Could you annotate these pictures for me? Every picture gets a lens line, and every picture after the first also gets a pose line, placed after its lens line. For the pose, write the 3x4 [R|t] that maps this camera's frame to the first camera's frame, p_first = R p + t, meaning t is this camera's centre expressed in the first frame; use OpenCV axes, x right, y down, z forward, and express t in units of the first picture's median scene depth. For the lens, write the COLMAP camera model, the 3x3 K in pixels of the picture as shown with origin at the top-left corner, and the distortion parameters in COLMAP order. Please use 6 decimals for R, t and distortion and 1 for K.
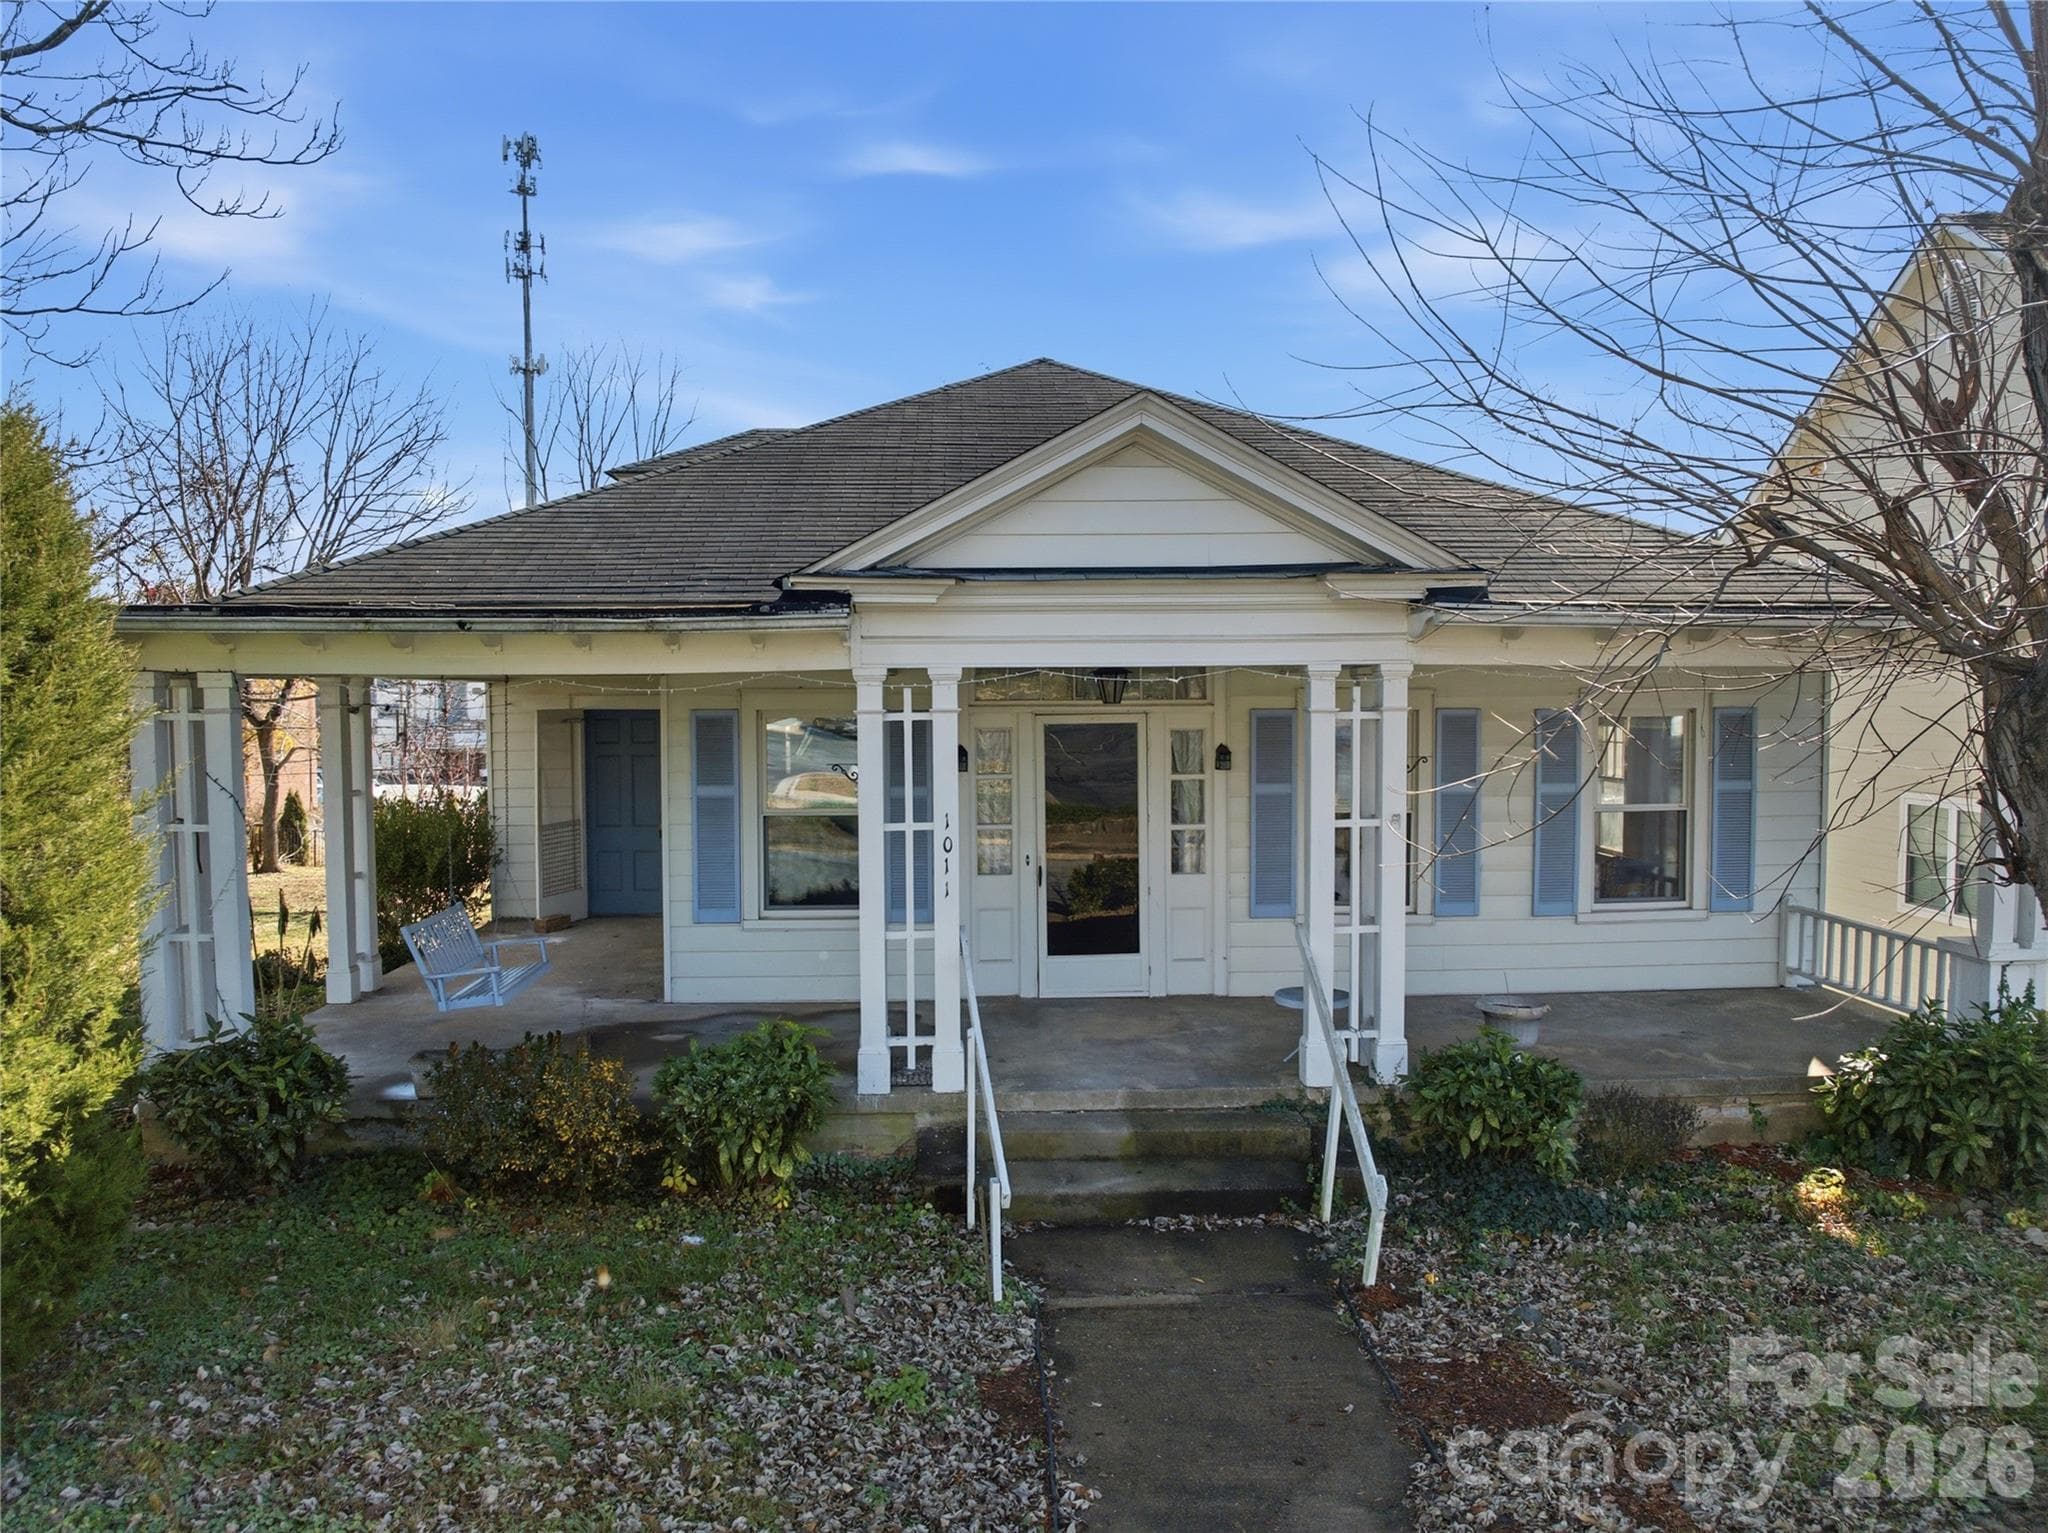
lens RADIAL K [[1463.6, 0, 1017.3], [0, 1463.6, 740.1], [0, 0, 1]] dist [-0.044760, -0.001326]
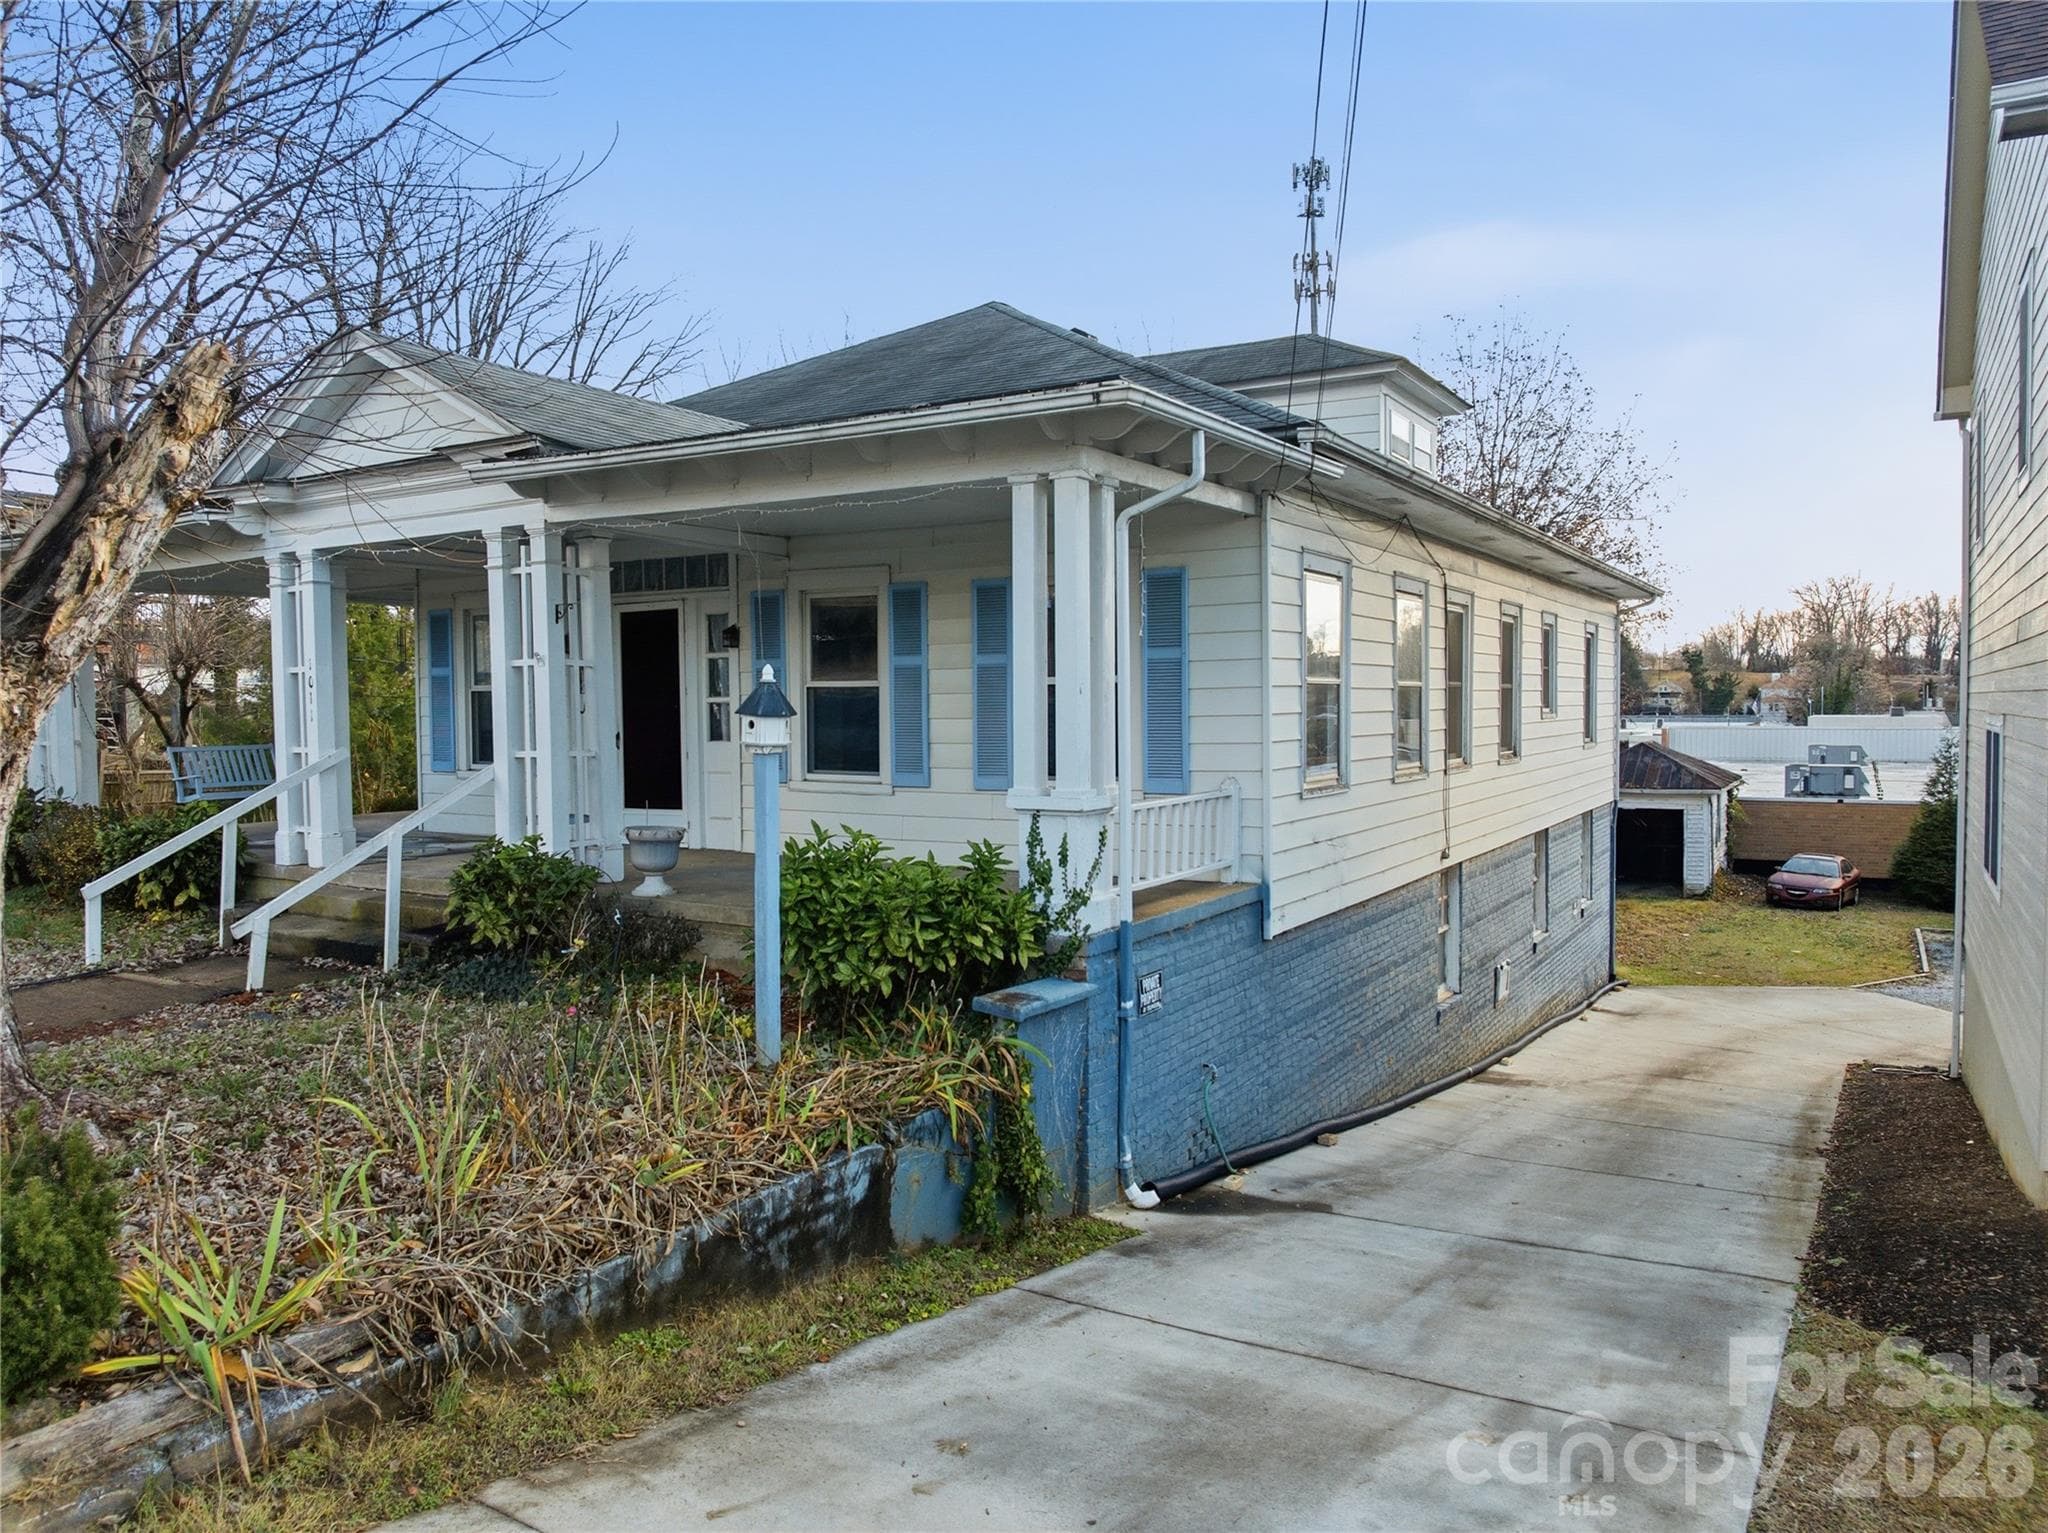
lens RADIAL K [[1463.6, 0, 1017.3], [0, 1463.6, 740.1], [0, 0, 1]] dist [-0.044760, -0.001326]
pose [[0.832866, 0.010684, -0.553371, 1.220304], [-0.014625, 0.999889, -0.002707, 0.117511], [0.553281, 0.010347, 0.832930, 0.247741]]
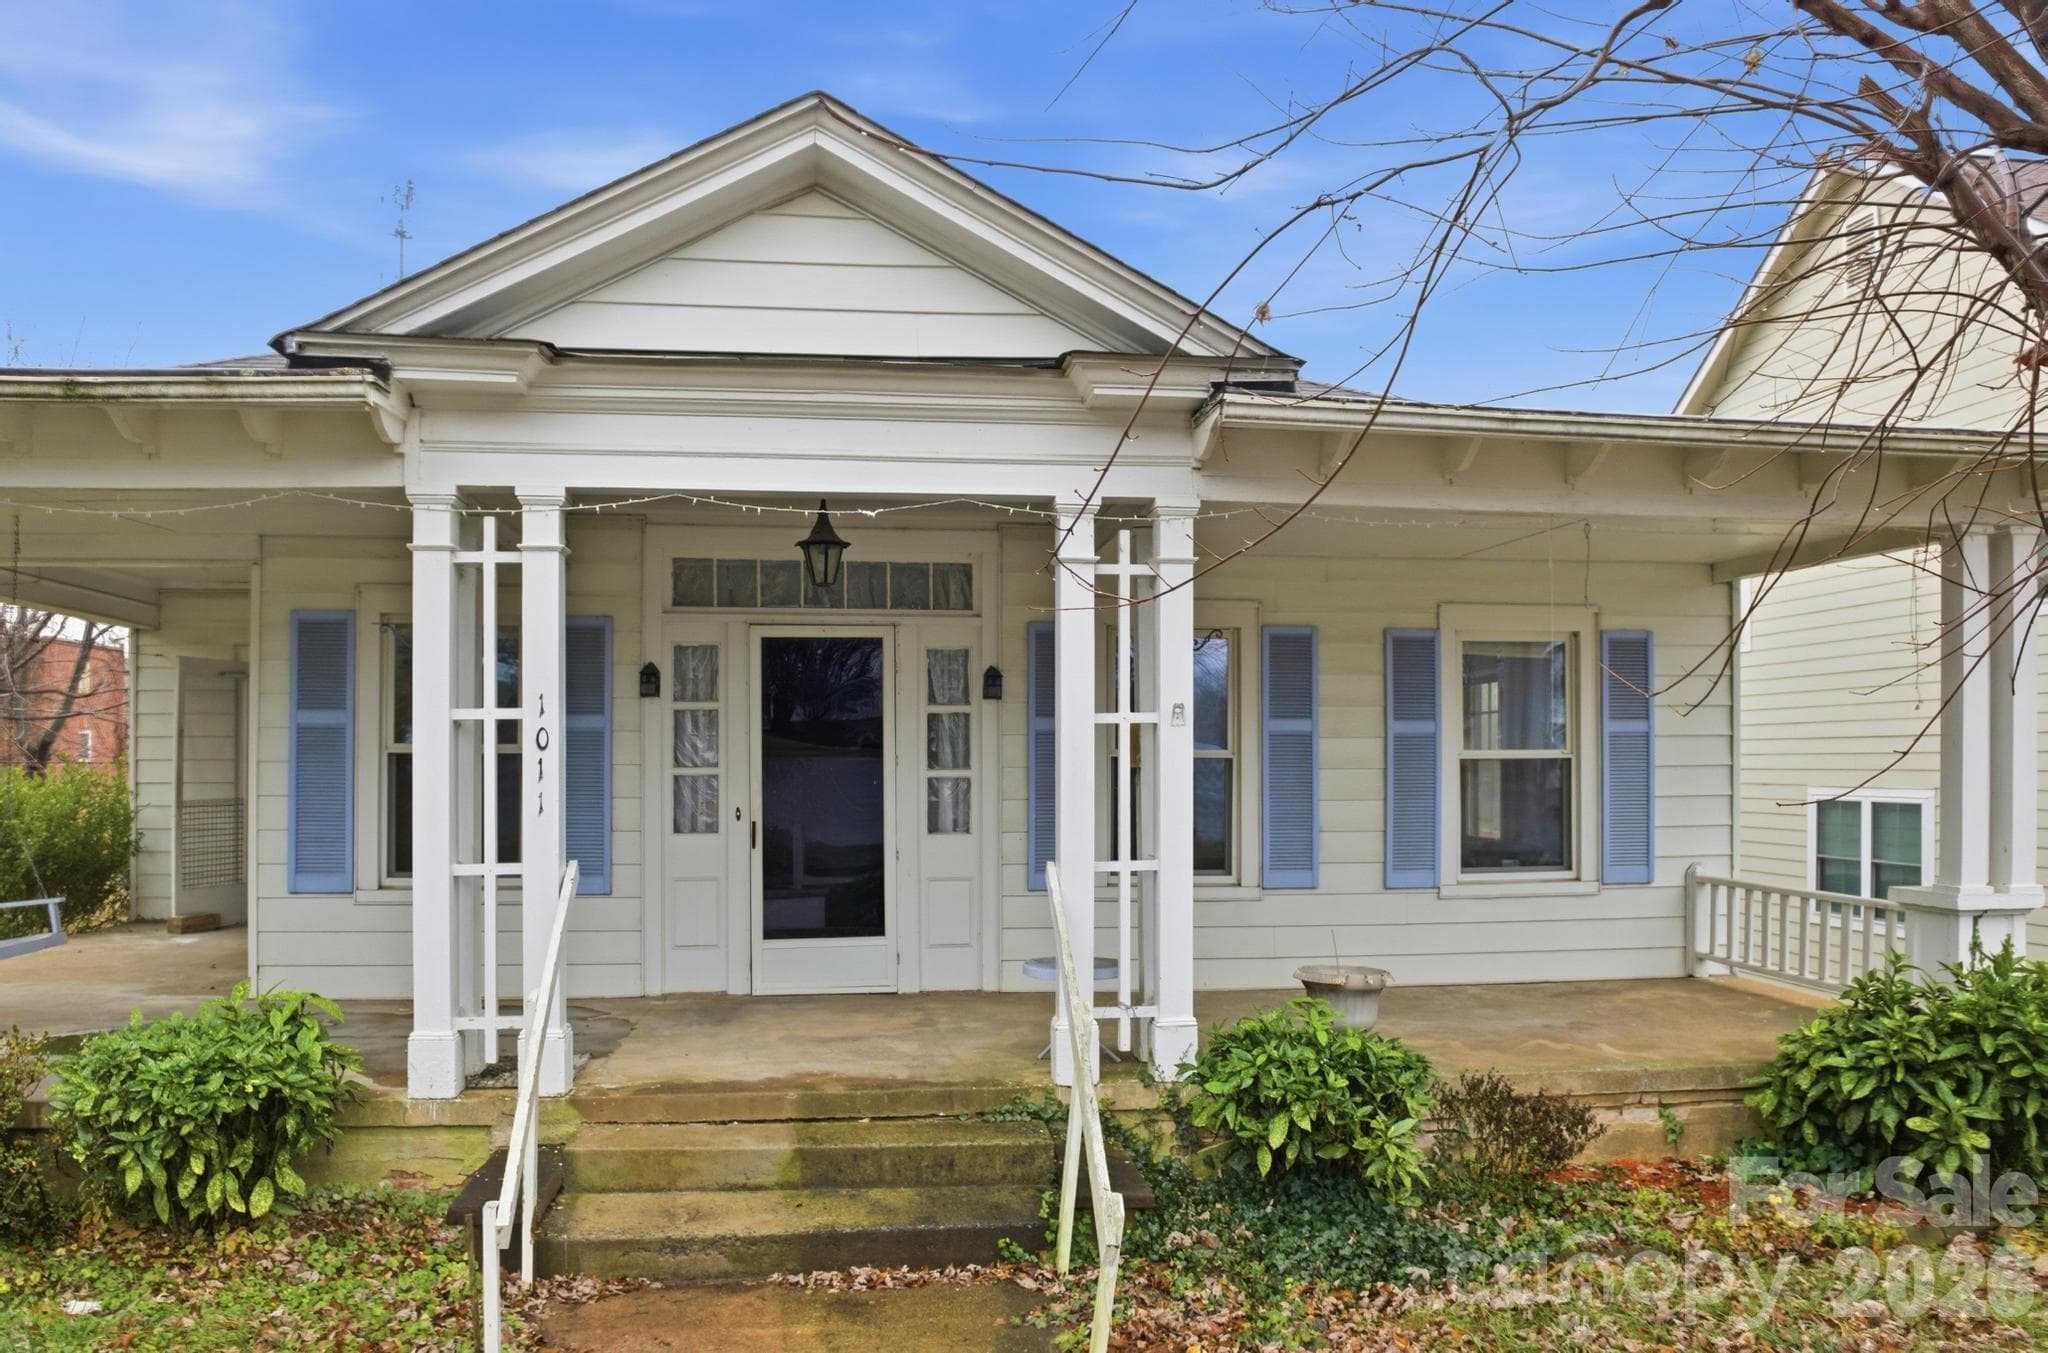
lens RADIAL K [[1479.2, 0, 1028.5], [0, 1479.2, 738.0], [0, 0, 1]] dist [-0.055087, -0.011299]
pose [[0.997189, 0.005453, 0.074728, 0.130789], [-0.001630, 0.998691, -0.051122, 0.105552], [-0.074909, 0.050856, 0.995893, 0.276008]]
